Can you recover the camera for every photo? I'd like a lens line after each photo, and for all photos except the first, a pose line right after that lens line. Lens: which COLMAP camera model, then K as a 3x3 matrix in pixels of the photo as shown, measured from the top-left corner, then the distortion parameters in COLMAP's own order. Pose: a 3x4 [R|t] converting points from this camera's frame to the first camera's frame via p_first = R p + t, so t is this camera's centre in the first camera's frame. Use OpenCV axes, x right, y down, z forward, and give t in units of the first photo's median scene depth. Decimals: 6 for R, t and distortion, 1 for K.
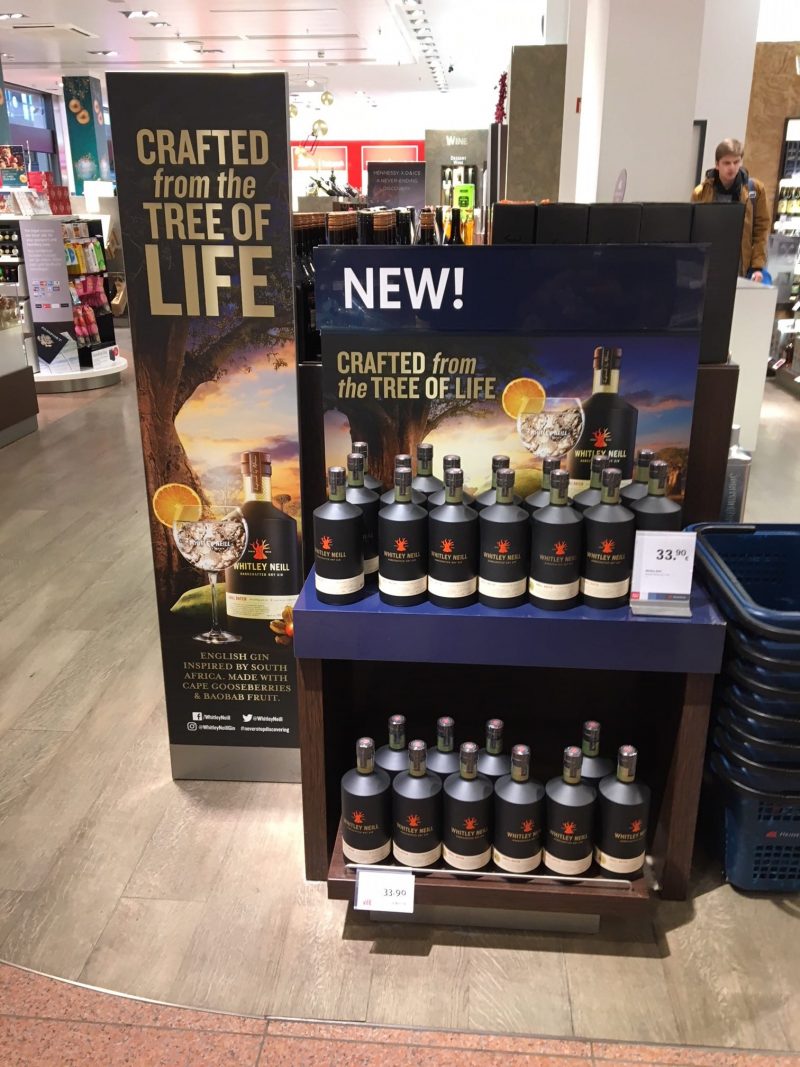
lens RADIAL K [[889.8, 0, 398.0], [0, 889.8, 532.7], [0, 0, 1]] dist [0.040533, -0.051902]
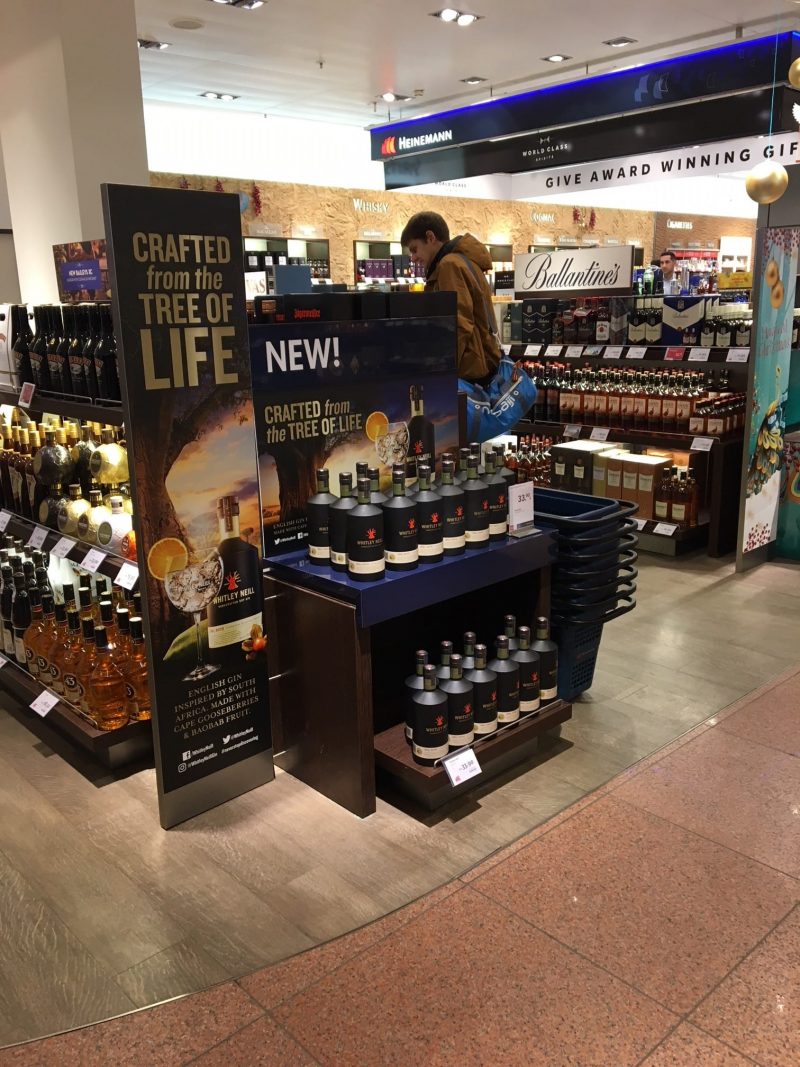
lens RADIAL K [[889.8, 0, 402.2], [0, 889.8, 532.9], [0, 0, 1]] dist [0.040533, -0.051902]
pose [[0.671621, -0.200456, 0.713262, -0.876493], [0.272628, 0.962023, 0.013657, 0.003503], [-0.688912, 0.185283, 0.700764, 0.017110]]
